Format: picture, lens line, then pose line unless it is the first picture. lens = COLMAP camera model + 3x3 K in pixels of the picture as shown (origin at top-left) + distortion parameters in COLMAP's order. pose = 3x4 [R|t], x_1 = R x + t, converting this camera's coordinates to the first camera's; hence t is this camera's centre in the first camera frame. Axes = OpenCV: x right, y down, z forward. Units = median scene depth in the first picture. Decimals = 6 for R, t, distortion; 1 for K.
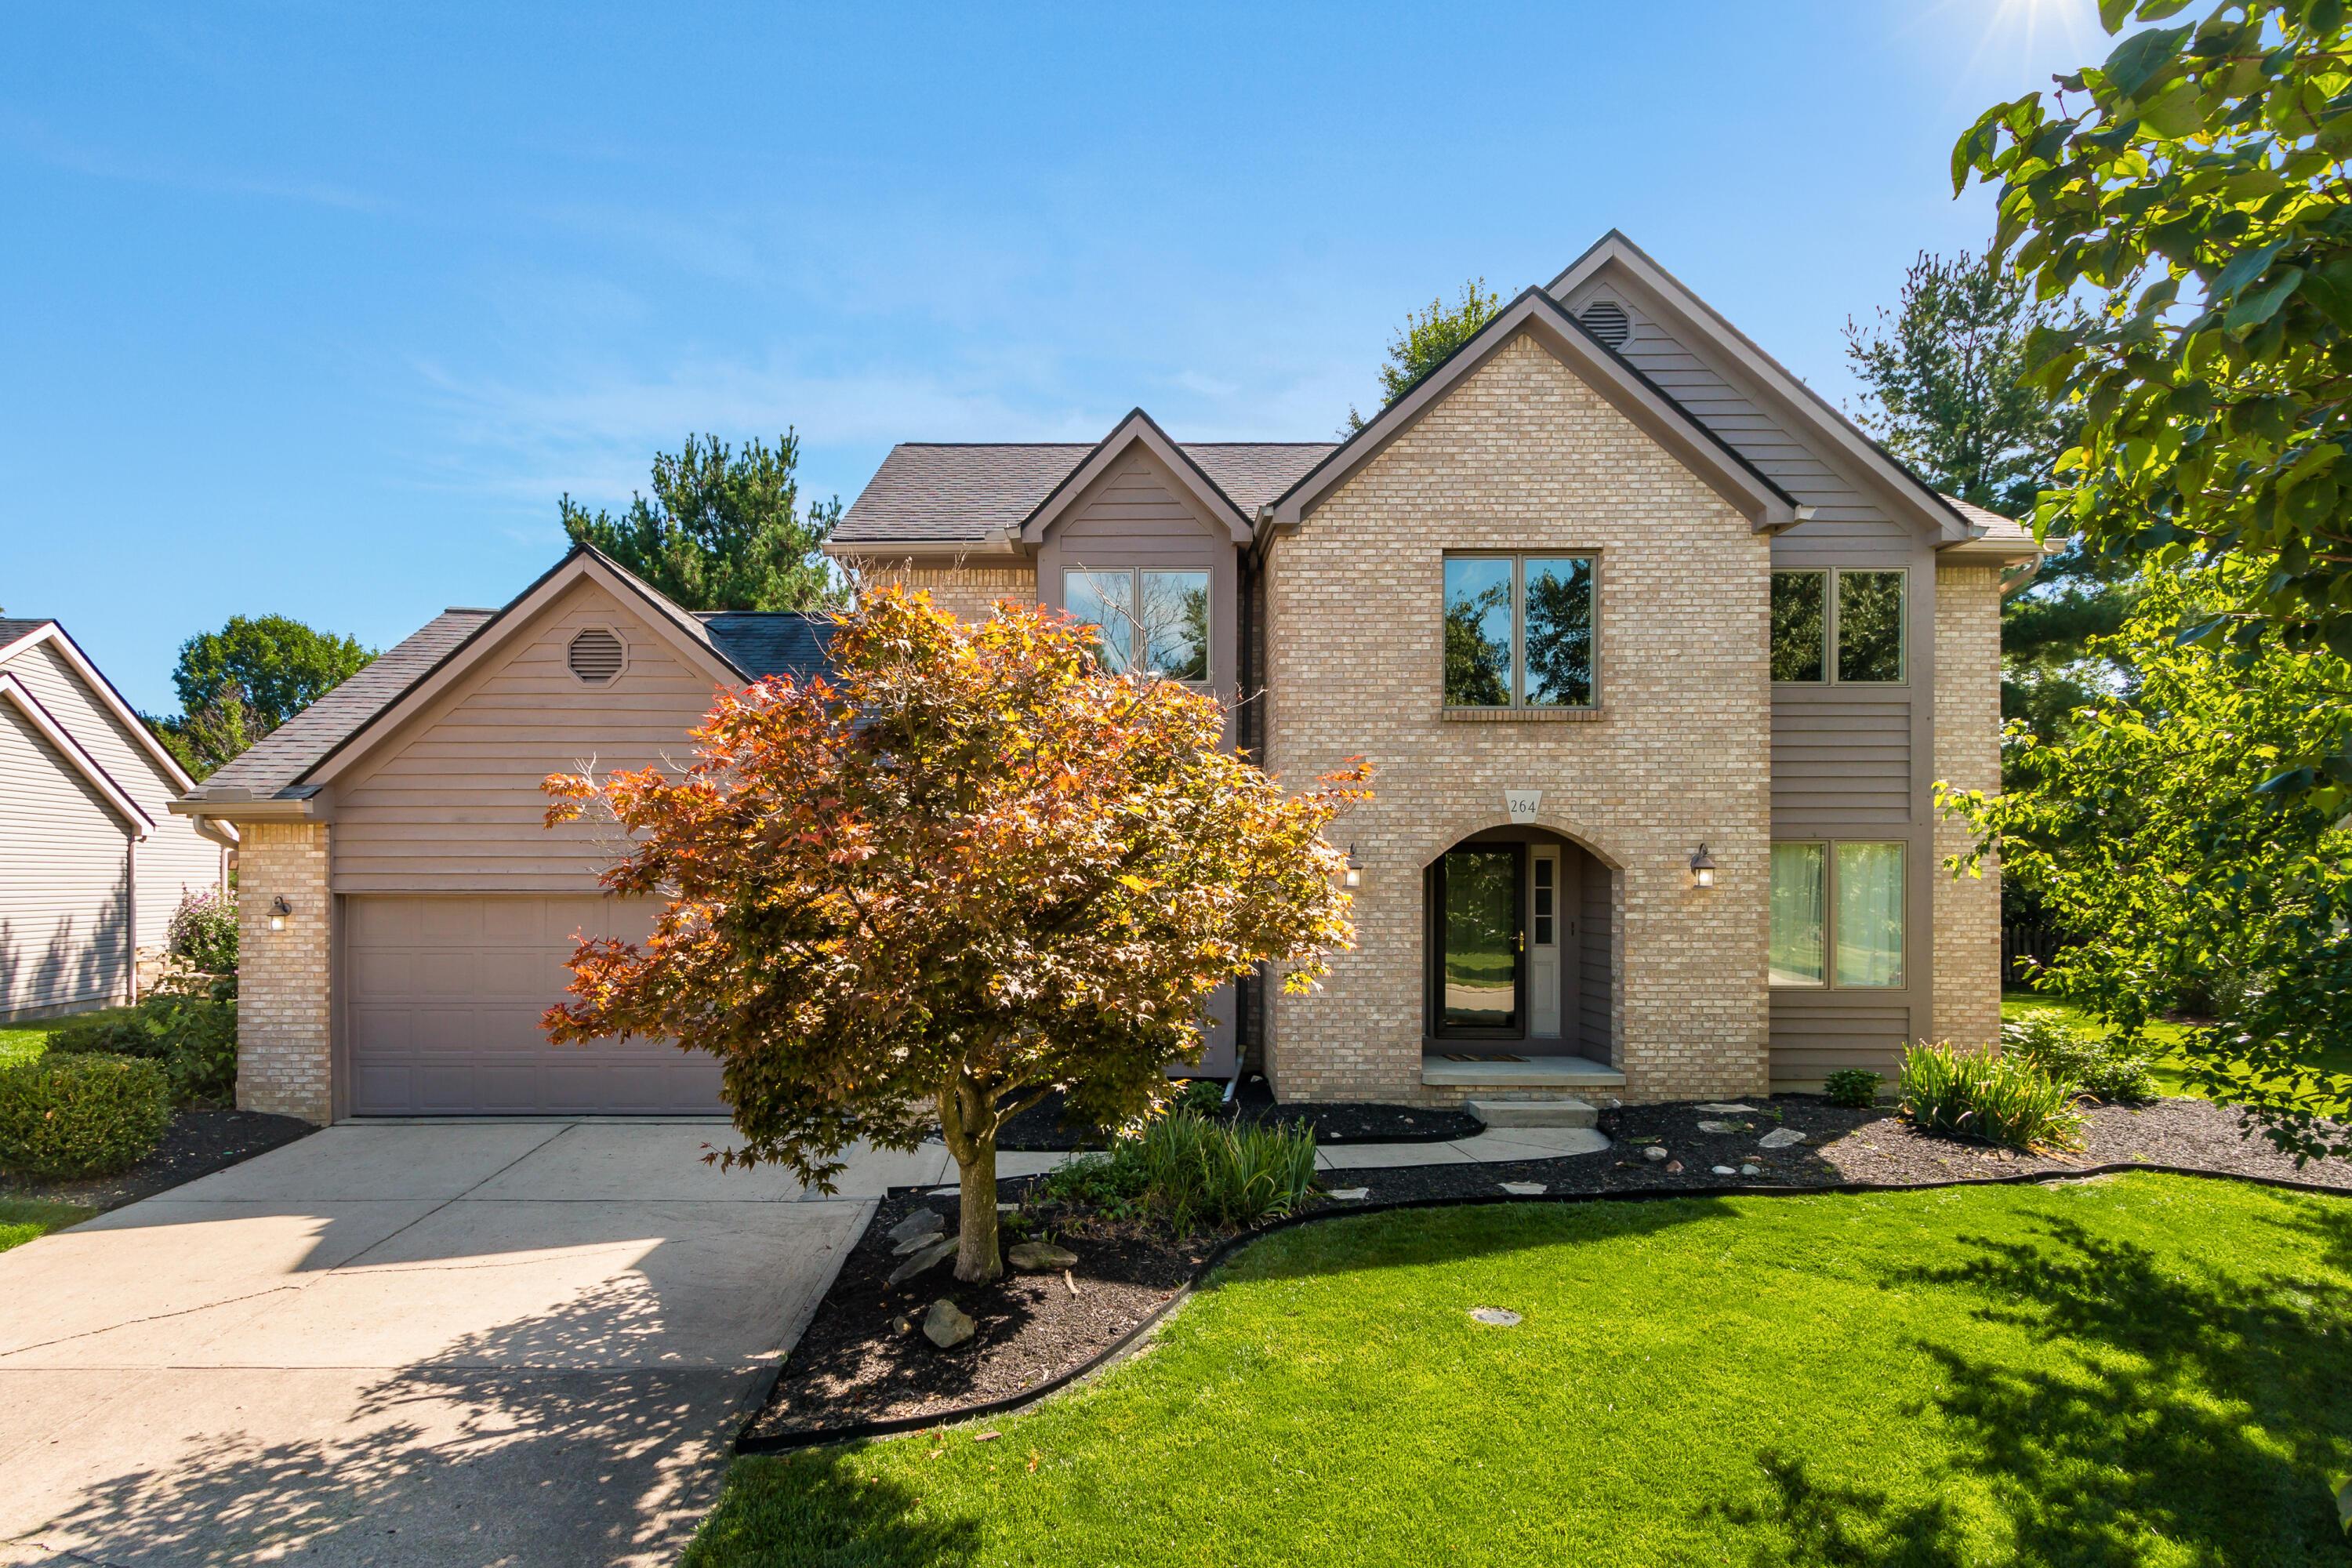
lens RADIAL K [[1217.5, 0, 1000.1], [0, 1217.5, 884.9], [0, 0, 1]] dist [0.003817, 0.000055]
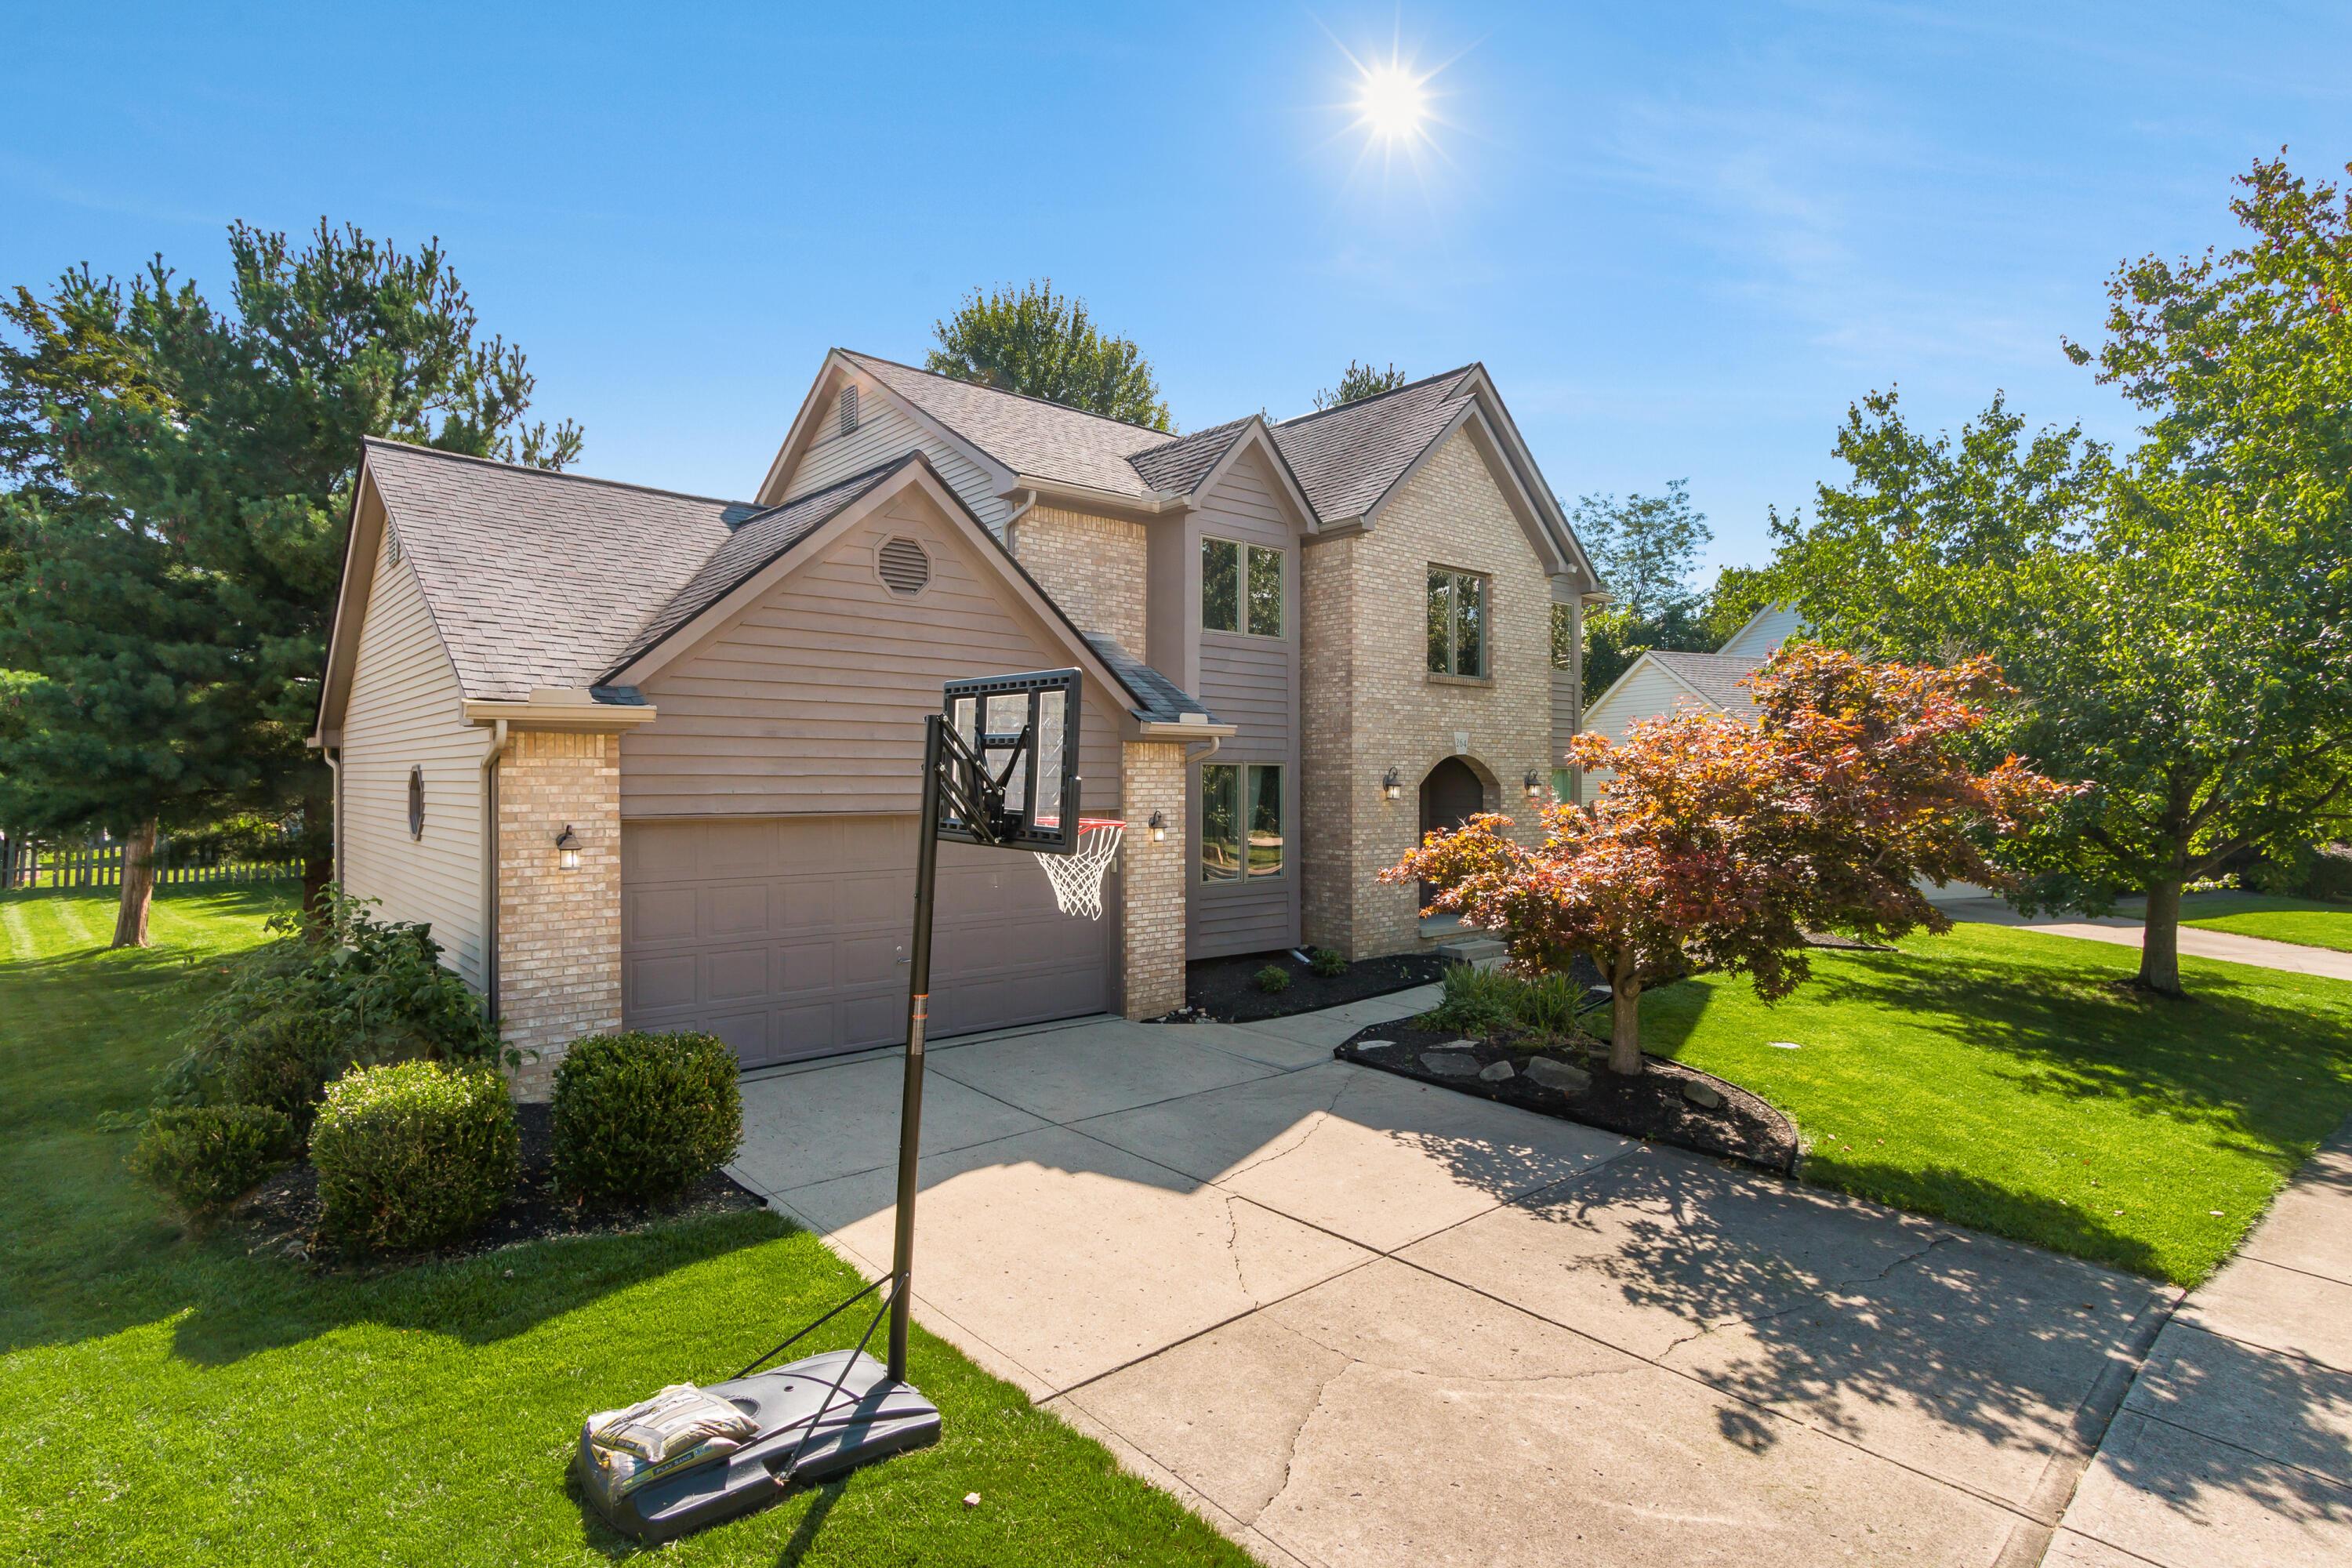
lens RADIAL K [[1169.6, 0, 1176.0], [0, 1169.6, 784.0], [0, 0, 1]] dist [0.007822, 0.000611]
pose [[0.753319, -0.001030, 0.657654, -0.767575], [-0.000245, 0.999998, 0.001848, -0.018005], [-0.657655, -0.001553, 0.753318, 0.161646]]
